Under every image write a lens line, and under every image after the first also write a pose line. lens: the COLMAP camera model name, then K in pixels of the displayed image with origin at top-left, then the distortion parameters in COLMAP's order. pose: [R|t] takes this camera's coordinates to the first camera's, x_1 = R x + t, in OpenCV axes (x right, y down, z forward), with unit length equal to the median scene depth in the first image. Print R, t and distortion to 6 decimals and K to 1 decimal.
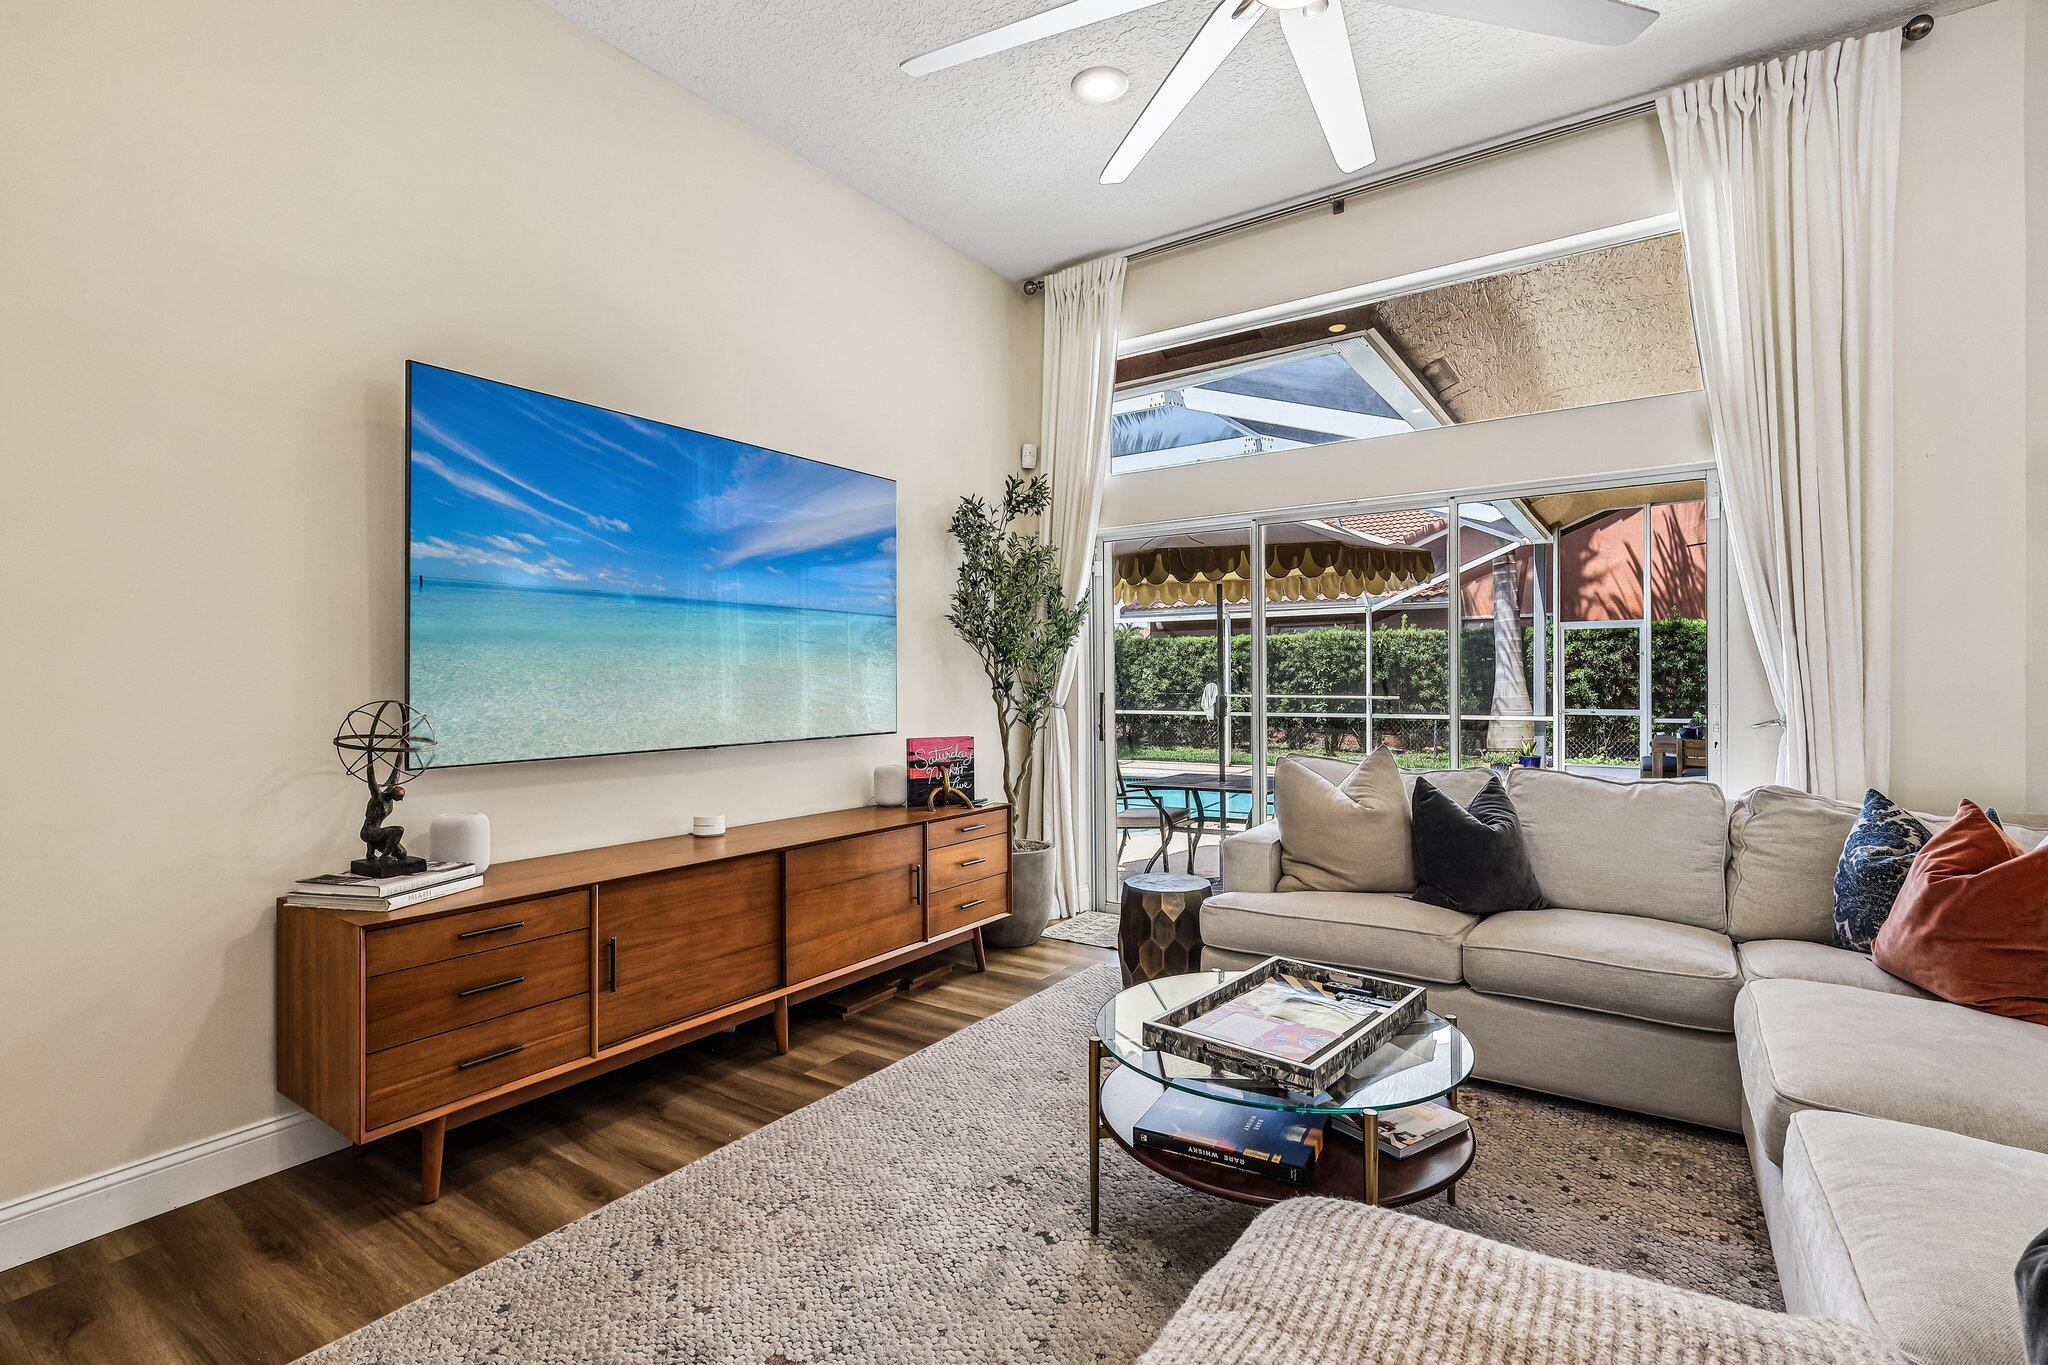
lens RADIAL K [[948.4, 0, 1014.1], [0, 948.4, 679.3], [0, 0, 1]] dist [0.001483, -0.001022]
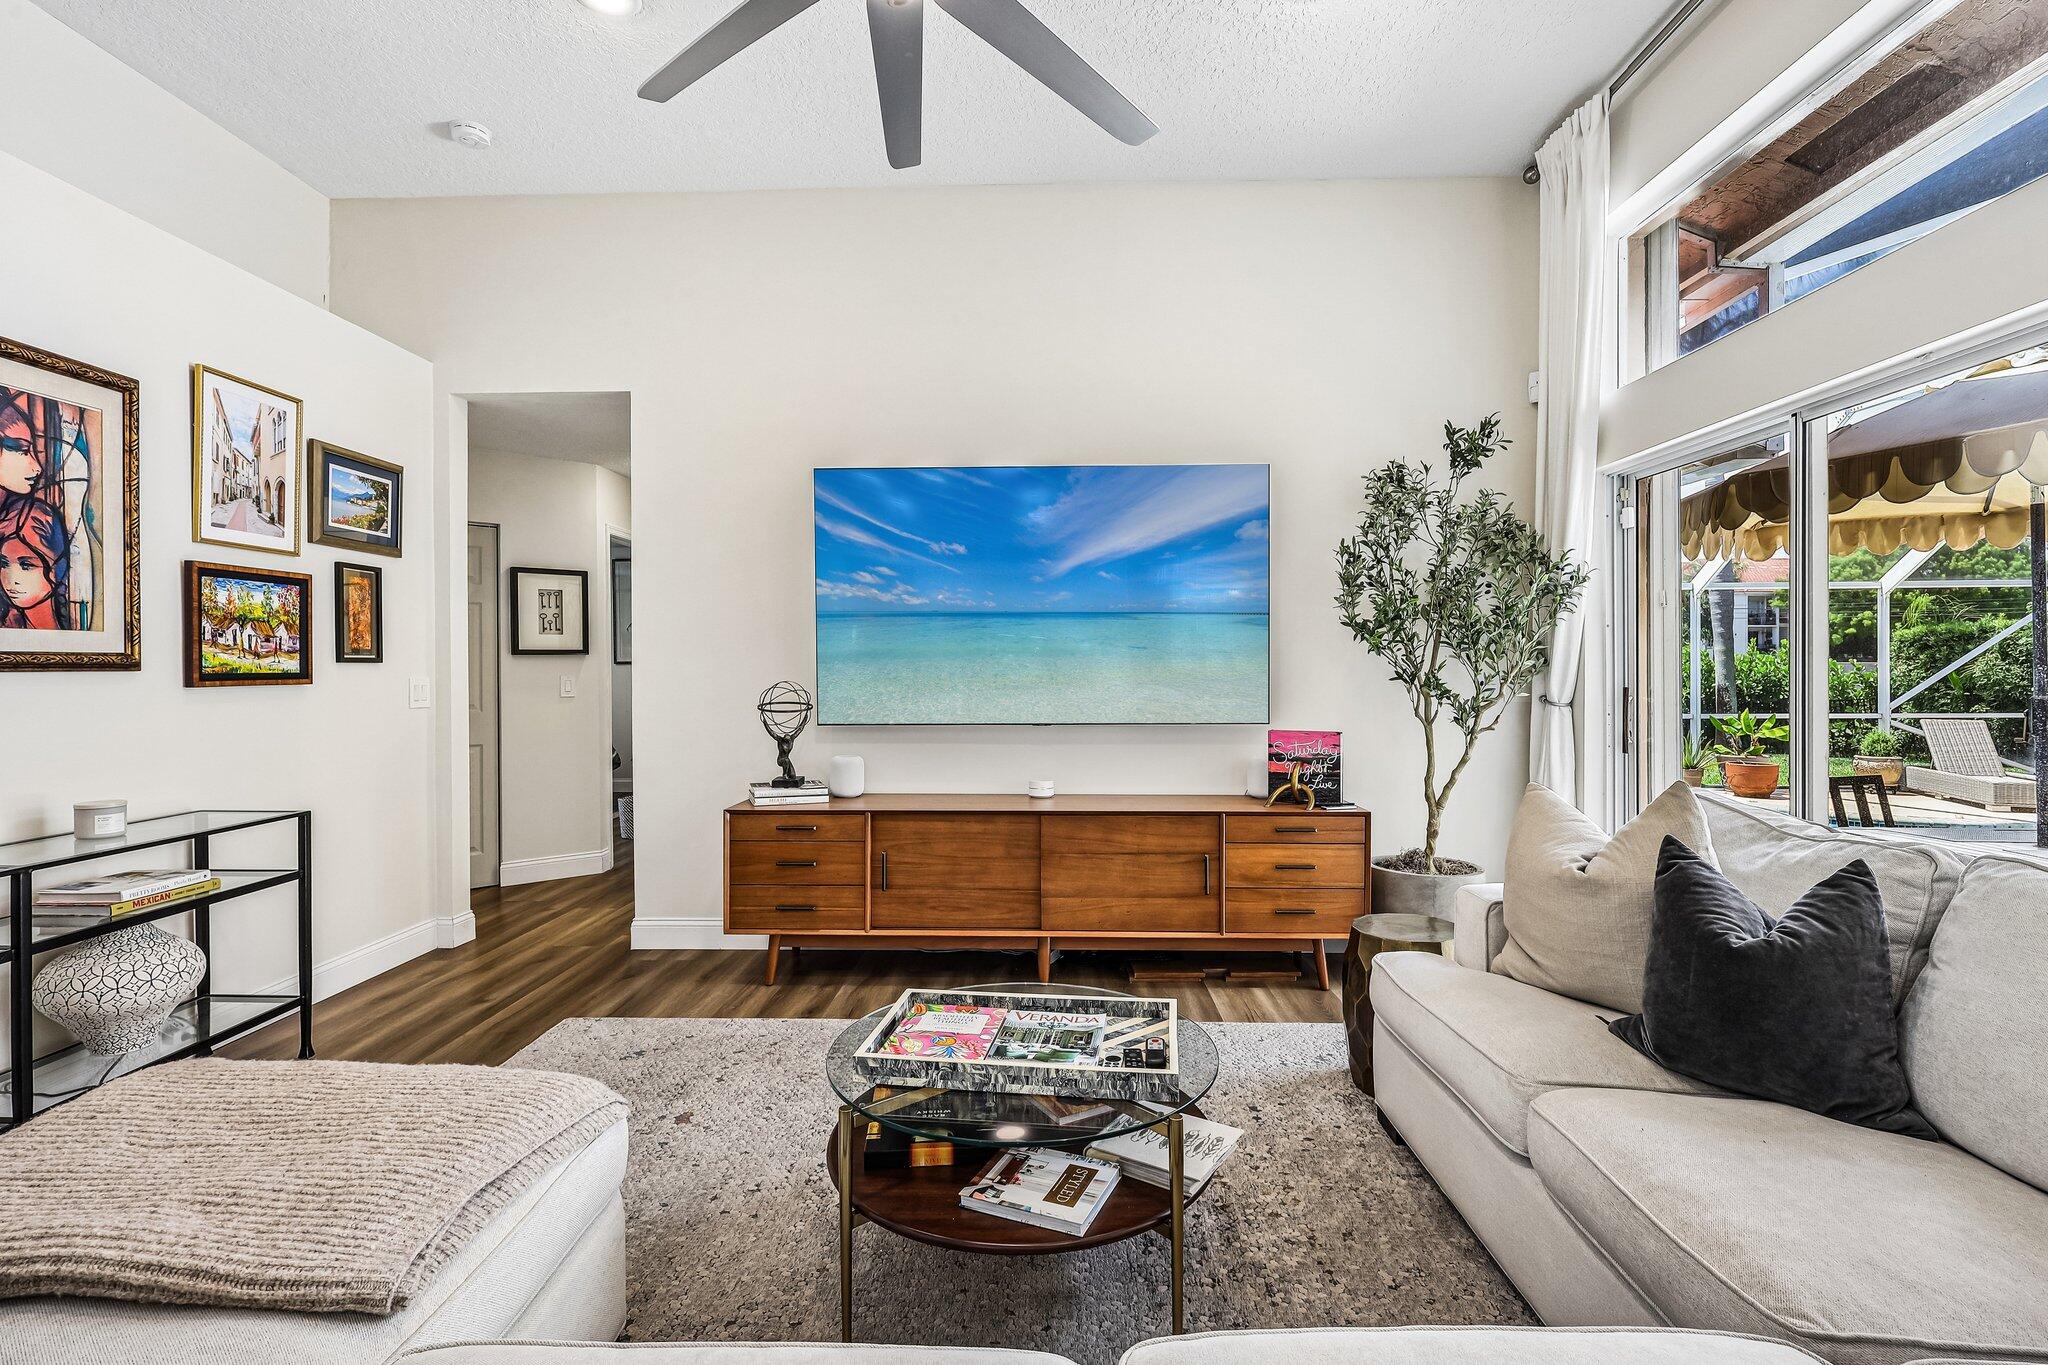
lens RADIAL K [[948.4, 0, 1039.4], [0, 948.4, 680.8], [0, 0, 1]] dist [0.001483, -0.001022]
pose [[0.549221, 0.012700, -0.835581, 0.722700], [0.000289, 0.999882, 0.015387, -0.003615], [0.835677, -0.008693, 0.549152, 0.346537]]
